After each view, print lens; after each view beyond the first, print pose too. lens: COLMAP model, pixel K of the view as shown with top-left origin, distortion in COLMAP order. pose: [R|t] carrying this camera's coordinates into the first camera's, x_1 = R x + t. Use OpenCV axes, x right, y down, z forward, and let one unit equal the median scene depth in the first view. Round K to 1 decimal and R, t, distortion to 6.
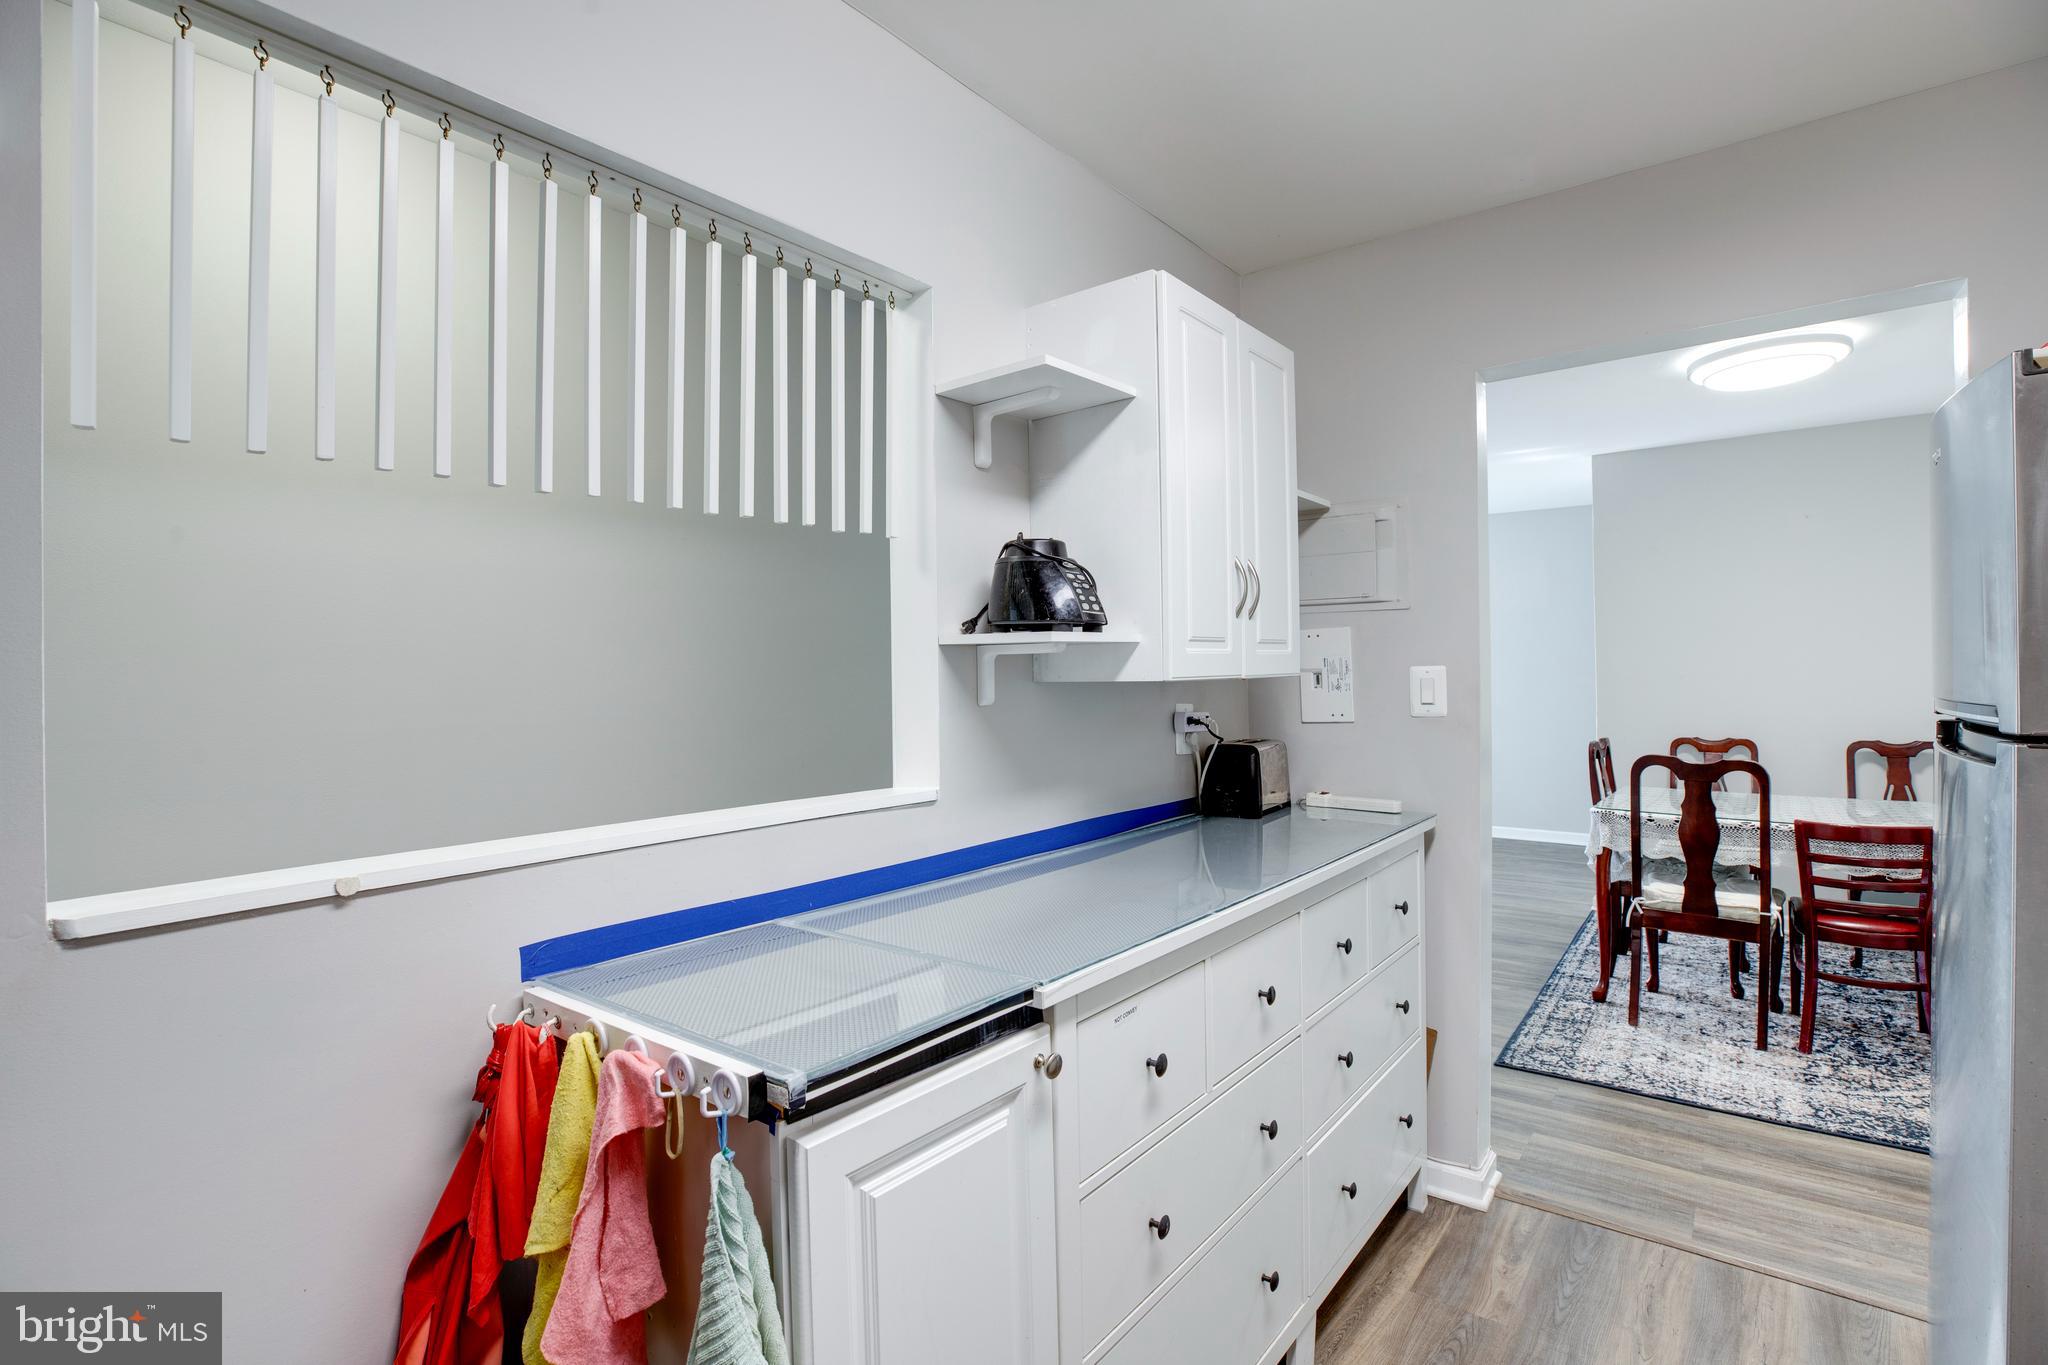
lens RADIAL K [[949.0, 0, 1024.0], [0, 949.0, 682.5], [0, 0, 1]] dist [-0.045536, 0.012604]
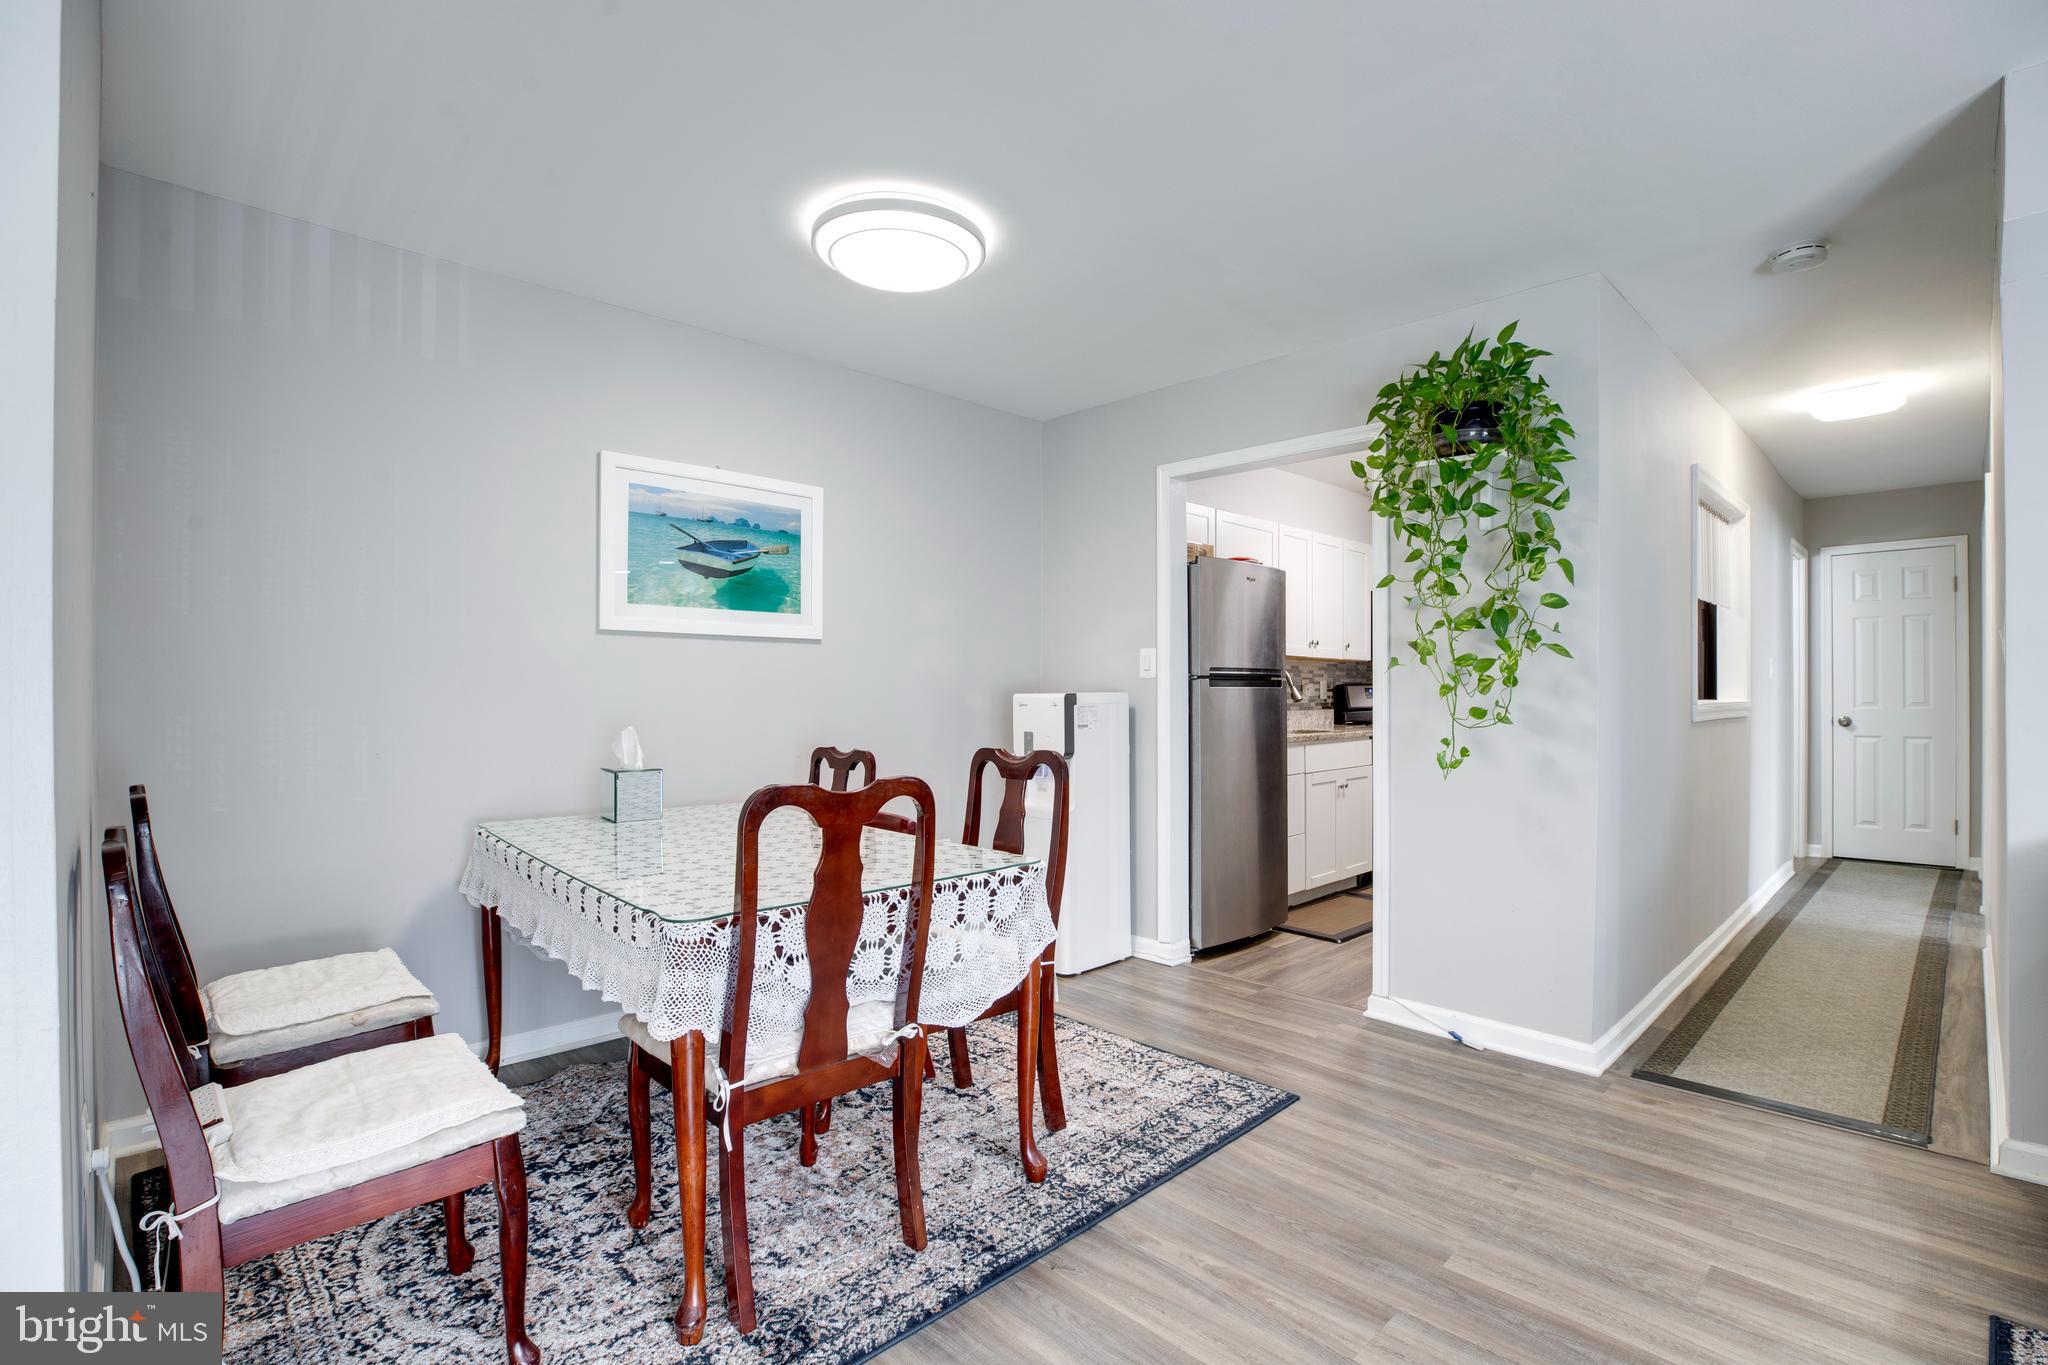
lens RADIAL K [[949.0, 0, 1024.0], [0, 949.0, 682.5], [0, 0, 1]] dist [-0.045536, 0.012604]
pose [[-0.992056, 0.012744, 0.125148, 0.861074], [0.013027, 0.999914, 0.001443, 0.030575], [-0.125119, 0.003062, -0.992137, 2.529613]]
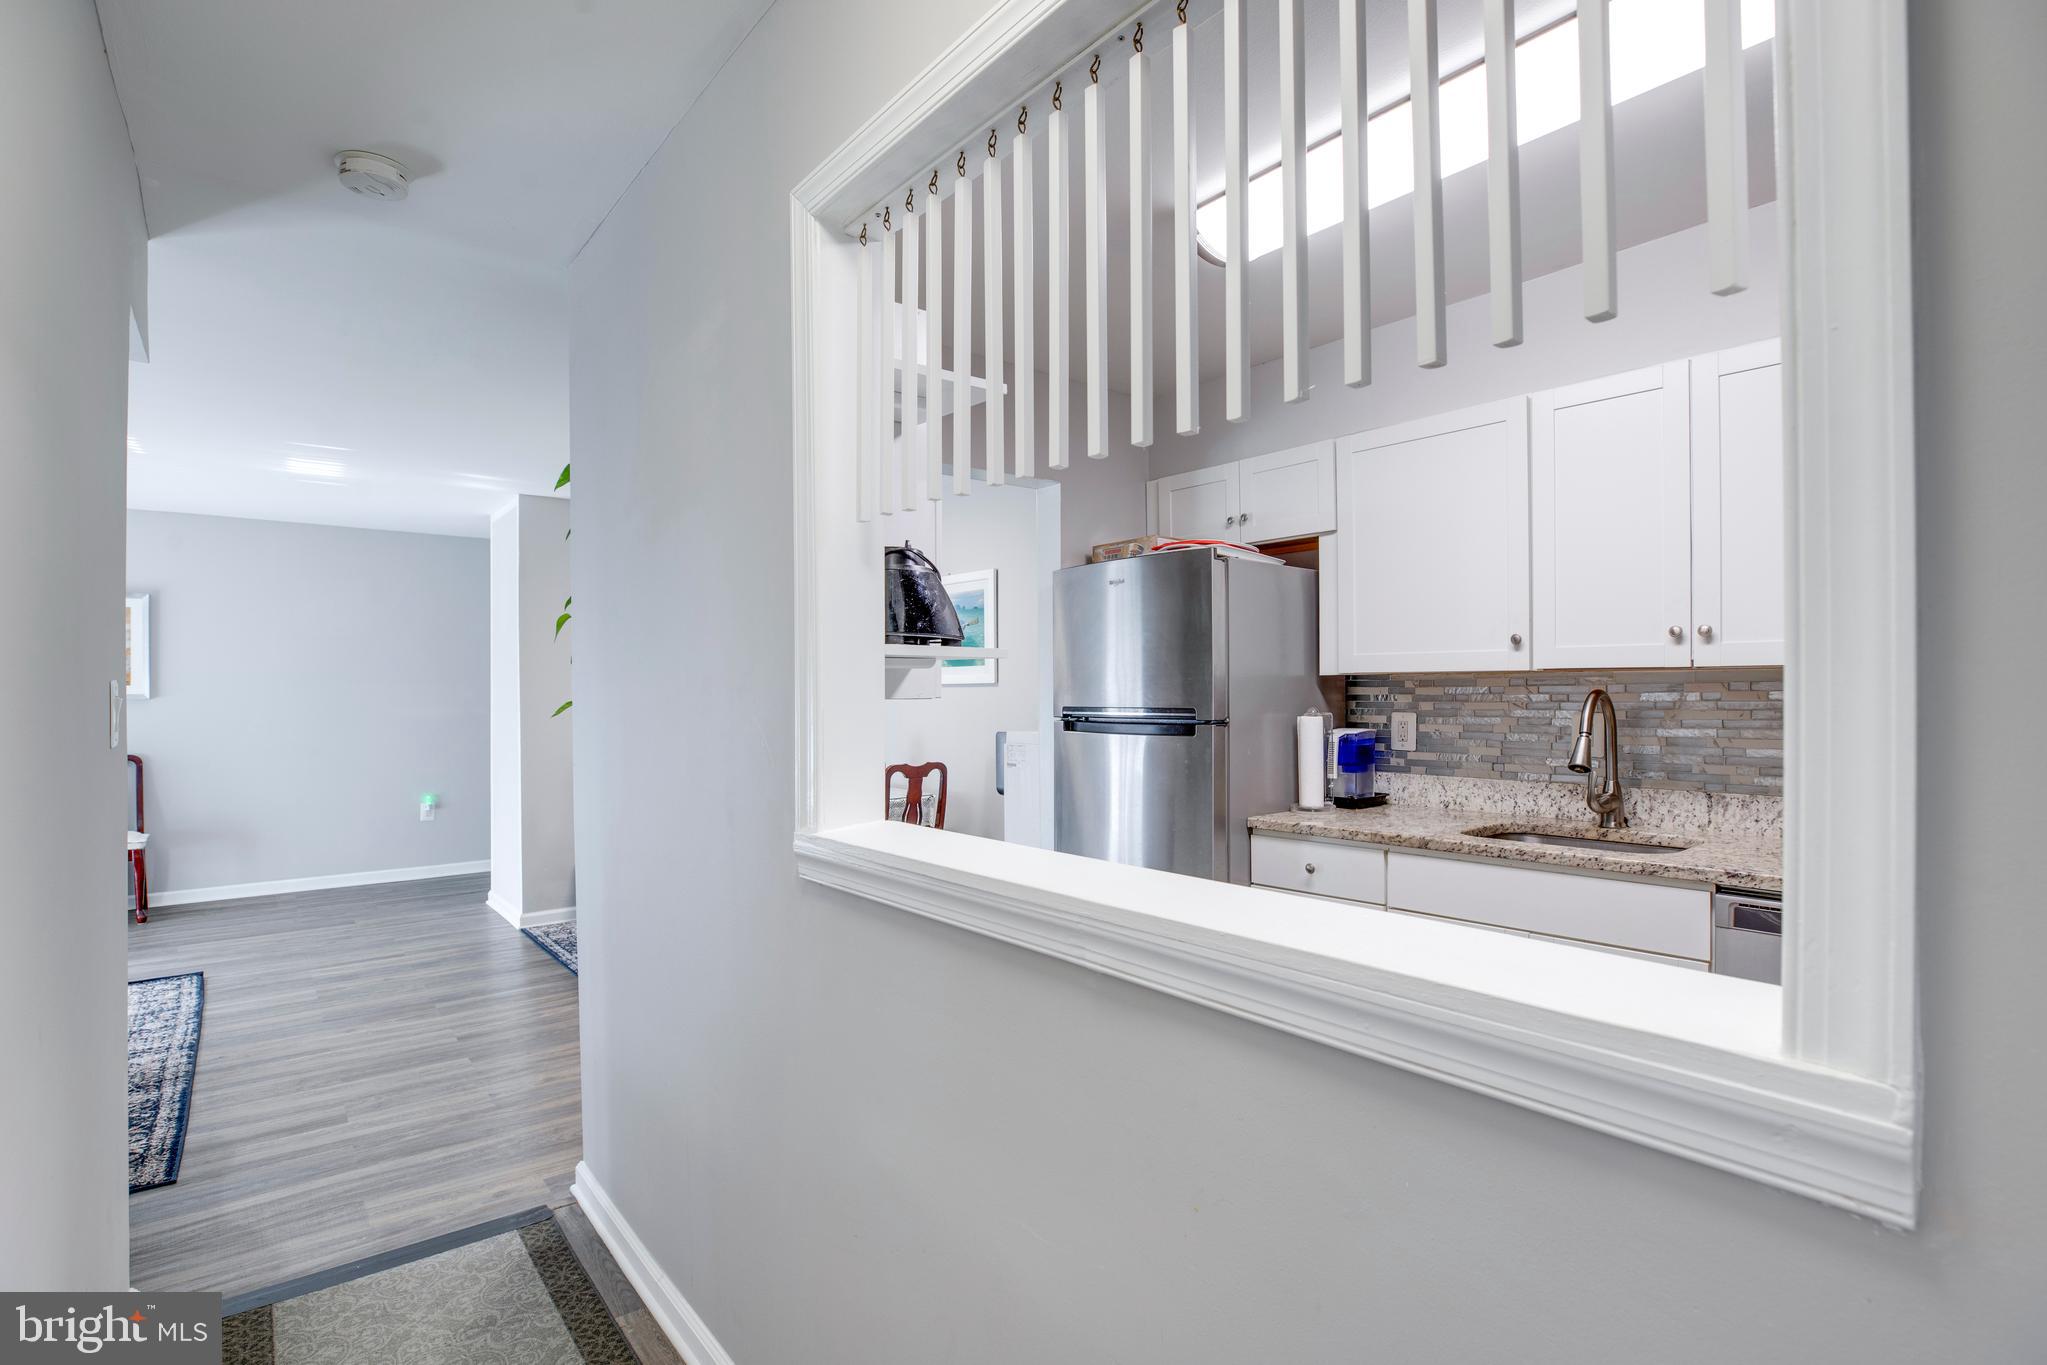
lens RADIAL K [[940.5, 0, 1023.9], [0, 940.5, 692.8], [0, 0, 1]] dist [-0.031737, 0.000125]
pose [[0.196592, 0.007290, 0.980458, -0.656773], [0.016688, 0.999803, -0.010780, 0.002912], [-0.980343, 0.018481, 0.196431, 0.523467]]
